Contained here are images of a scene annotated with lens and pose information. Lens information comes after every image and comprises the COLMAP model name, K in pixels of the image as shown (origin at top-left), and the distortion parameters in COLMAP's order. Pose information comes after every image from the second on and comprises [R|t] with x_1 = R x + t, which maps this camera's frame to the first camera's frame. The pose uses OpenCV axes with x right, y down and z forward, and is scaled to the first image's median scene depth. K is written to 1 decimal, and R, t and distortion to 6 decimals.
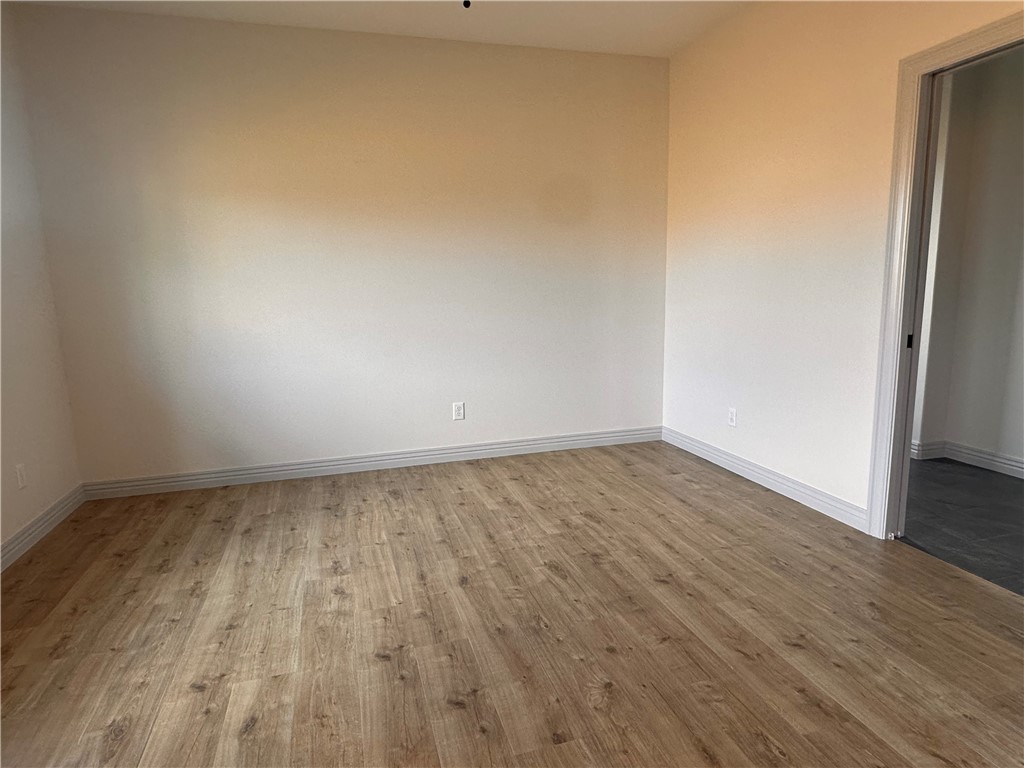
lens RADIAL K [[607.2, 0, 511.5], [0, 607.2, 387.8], [0, 0, 1]] dist [0.000949, 0.000464]
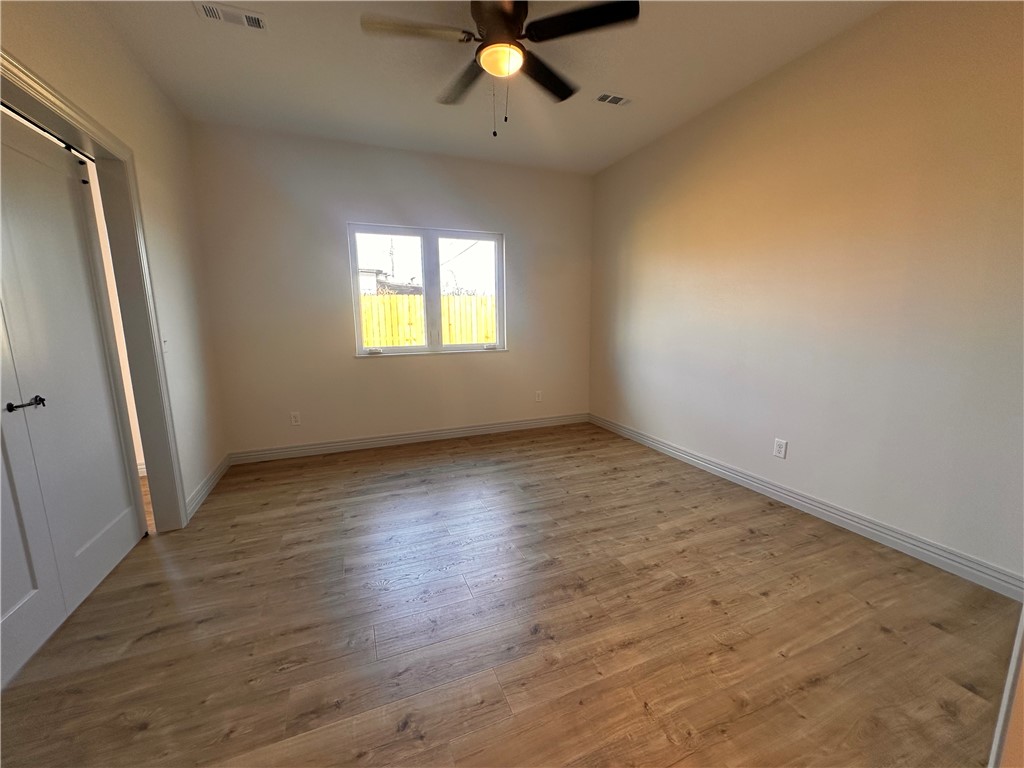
lens RADIAL K [[410.0, 0, 512.0], [0, 410.0, 384.0], [0, 0, 1]] dist [-0.000629, 0.000391]
pose [[0.101259, 0.184032, -0.977691, 0.635597], [-0.162133, 0.972656, 0.166292, -0.130936], [0.981560, 0.141677, 0.128328, 0.642355]]
